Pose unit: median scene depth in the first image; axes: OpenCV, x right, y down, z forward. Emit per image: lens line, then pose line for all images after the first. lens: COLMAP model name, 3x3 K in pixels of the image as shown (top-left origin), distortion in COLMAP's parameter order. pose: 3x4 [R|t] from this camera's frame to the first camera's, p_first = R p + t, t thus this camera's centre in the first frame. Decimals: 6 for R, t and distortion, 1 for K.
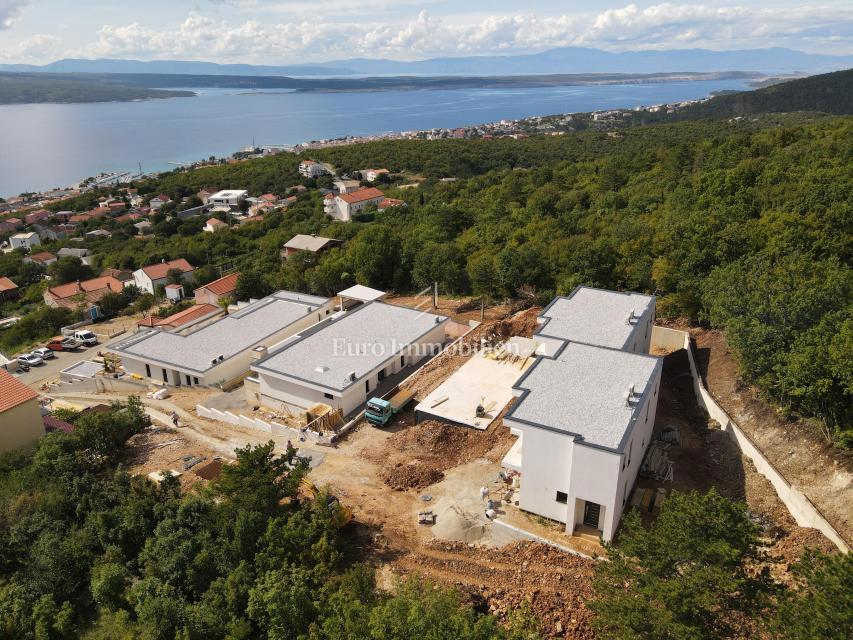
lens RADIAL K [[628.4, 0, 425.4], [0, 628.4, 309.3], [0, 0, 1]] dist [-0.014002, 0.053923]
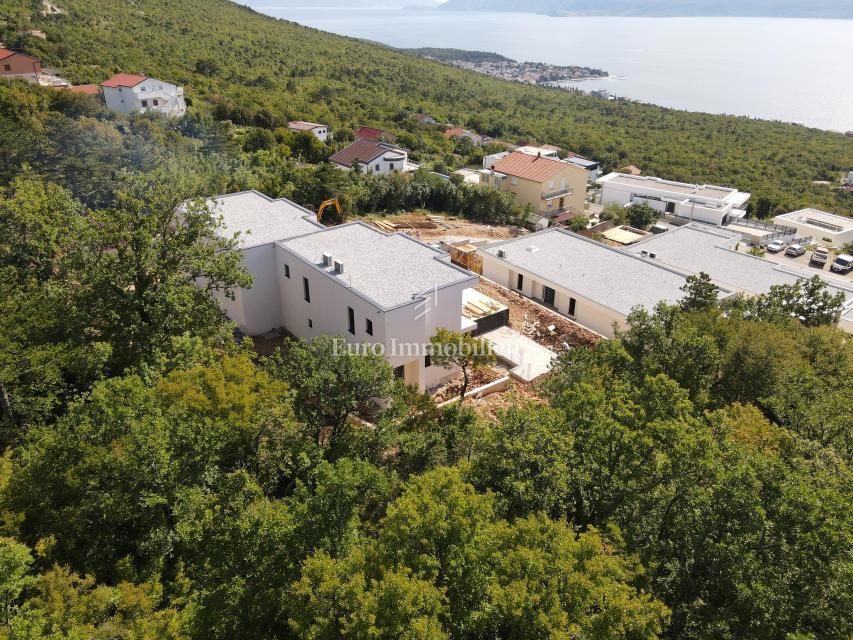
lens RADIAL K [[624.3, 0, 425.9], [0, 624.3, 312.6], [0, 0, 1]] dist [0.014494, 0.003832]
pose [[-0.405439, 0.413588, -0.815208, 0.228721], [-0.330074, 0.765391, 0.552474, -0.097345], [0.852450, 0.493074, -0.173805, 0.316796]]
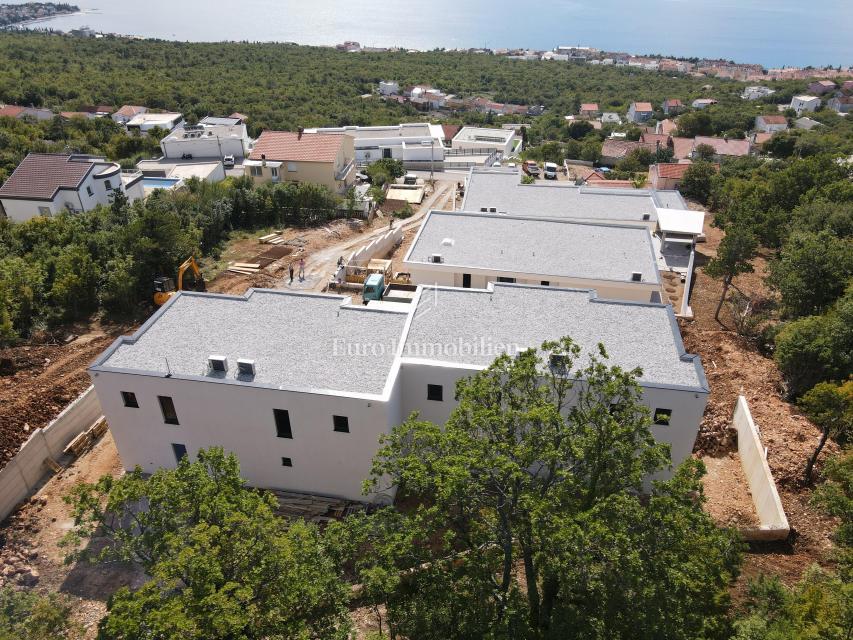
lens RADIAL K [[624.3, 0, 425.9], [0, 624.3, 312.6], [0, 0, 1]] dist [0.014494, 0.003832]
pose [[0.321934, 0.507847, -0.799031, 0.178238], [-0.336556, 0.850224, 0.404784, -0.051939], [0.884923, 0.138605, 0.444635, 0.169873]]
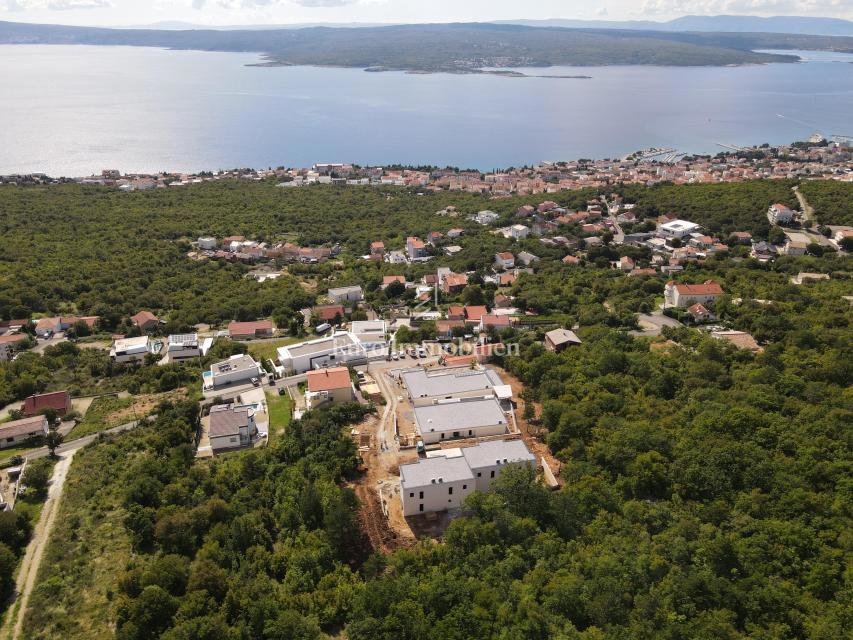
lens RADIAL K [[628.4, 0, 425.4], [0, 628.4, 309.3], [0, 0, 1]] dist [-0.014002, 0.053923]
pose [[0.660358, 0.320033, -0.679343, 0.389362], [-0.278035, 0.944550, 0.174705, -0.213335], [0.697585, 0.073513, 0.712721, -0.224959]]
